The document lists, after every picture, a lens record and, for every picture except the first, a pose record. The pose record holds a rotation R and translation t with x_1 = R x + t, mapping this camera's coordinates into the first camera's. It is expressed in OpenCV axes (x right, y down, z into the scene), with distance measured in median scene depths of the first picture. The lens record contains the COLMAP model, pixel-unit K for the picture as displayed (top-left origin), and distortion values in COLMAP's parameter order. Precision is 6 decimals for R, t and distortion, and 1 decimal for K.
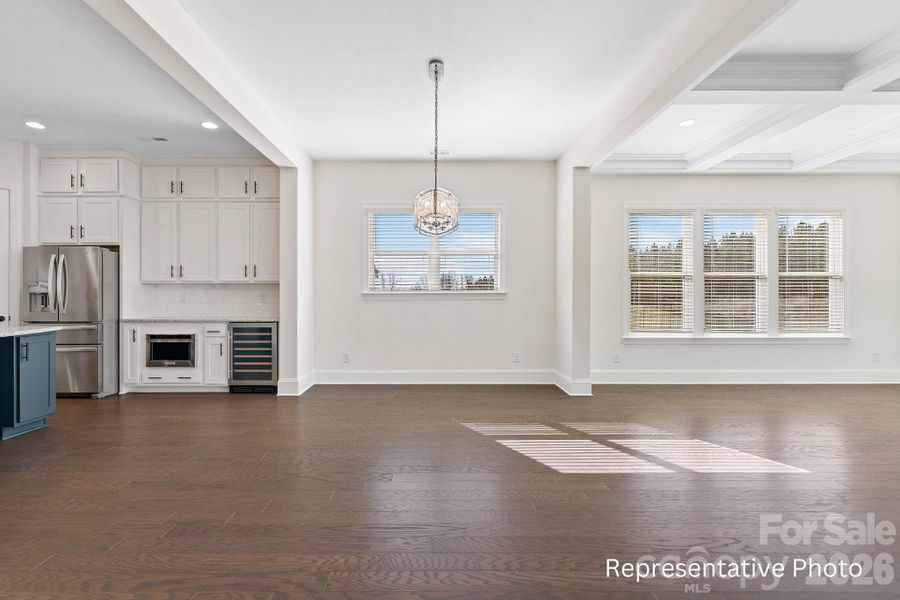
lens RADIAL K [[452.4, 0, 451.6], [0, 452.4, 302.0], [0, 0, 1]] dist [0.005850, 0.000854]
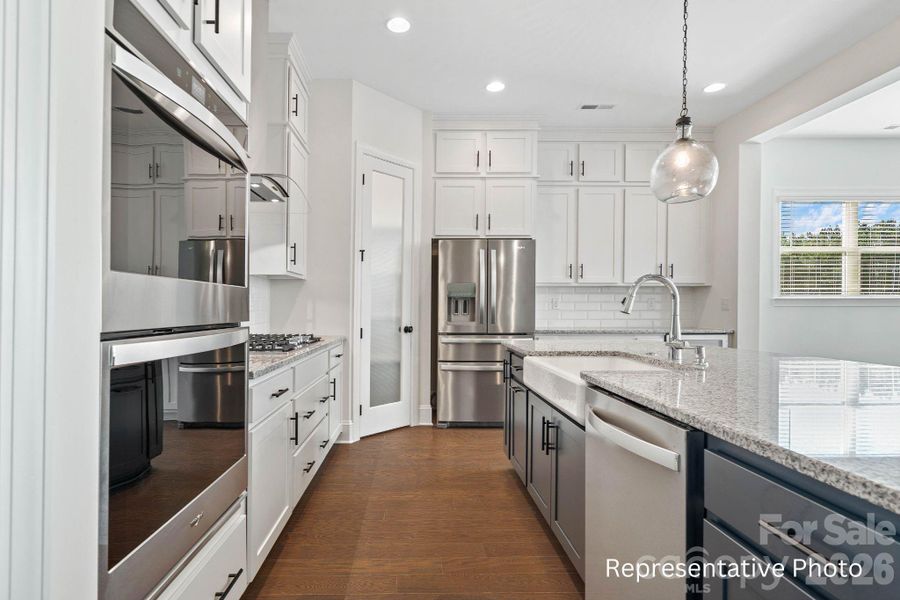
lens RADIAL K [[452.4, 0, 428.8], [0, 452.4, 299.9], [0, 0, 1]] dist [0.005850, 0.000854]
pose [[0.999843, 0.002808, 0.017472, -0.933258], [-0.002804, 0.999996, -0.000208, -0.014695], [-0.017472, 0.000159, 0.999847, 0.194781]]
